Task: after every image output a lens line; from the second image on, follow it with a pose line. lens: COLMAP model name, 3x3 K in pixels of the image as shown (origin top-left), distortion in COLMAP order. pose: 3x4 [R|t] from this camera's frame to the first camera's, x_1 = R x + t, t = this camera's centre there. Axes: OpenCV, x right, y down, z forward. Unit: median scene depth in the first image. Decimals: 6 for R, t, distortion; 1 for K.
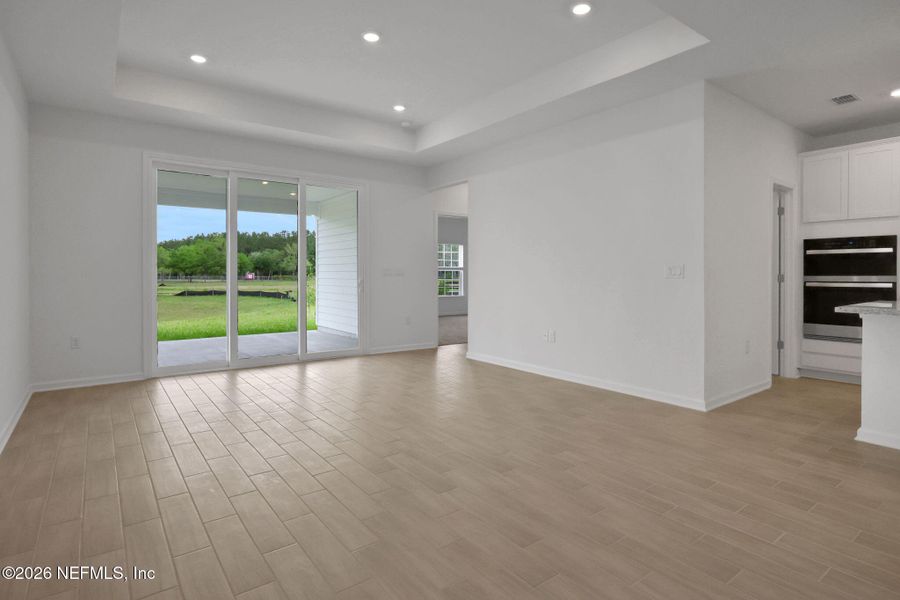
lens RADIAL K [[480.4, 0, 455.1], [0, 480.4, 272.6], [0, 0, 1]] dist [0.000785, -0.000999]
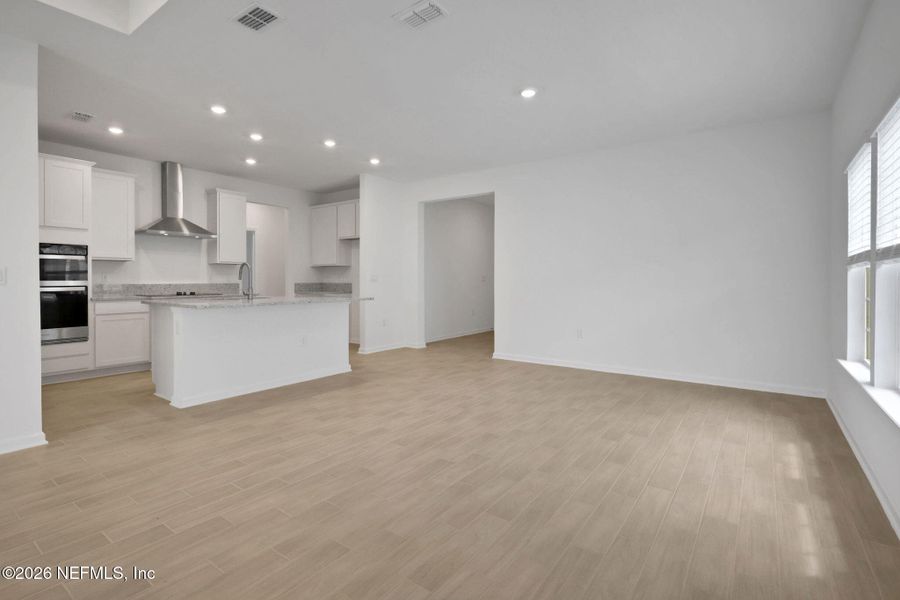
lens RADIAL K [[446.2, 0, 449.0], [0, 446.2, 284.5], [0, 0, 1]] dist [-0.002289, -0.000536]
pose [[-0.307708, -0.008315, 0.951445, -0.352514], [-0.000293, 0.999963, 0.008644, 0.005895], [-0.951481, 0.002380, -0.307699, 0.481348]]
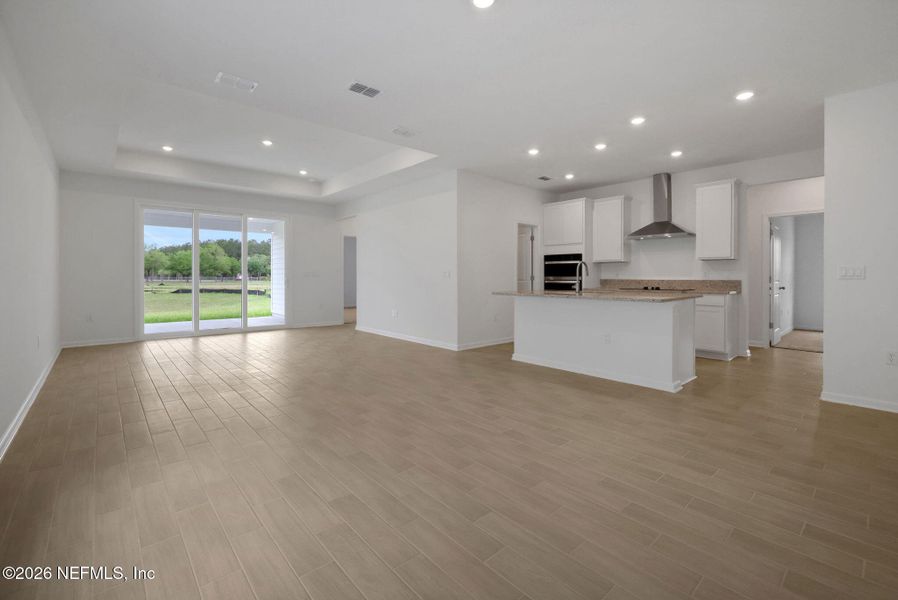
lens RADIAL K [[400.6, 0, 449.0], [0, 400.6, 273.4], [0, 0, 1]] dist [0.000317, 0.000095]
pose [[0.997397, 0.001576, 0.072085, 0.276768], [-0.001418, 0.999996, -0.002243, -0.000996], [-0.072088, 0.002135, 0.997396, -0.376244]]
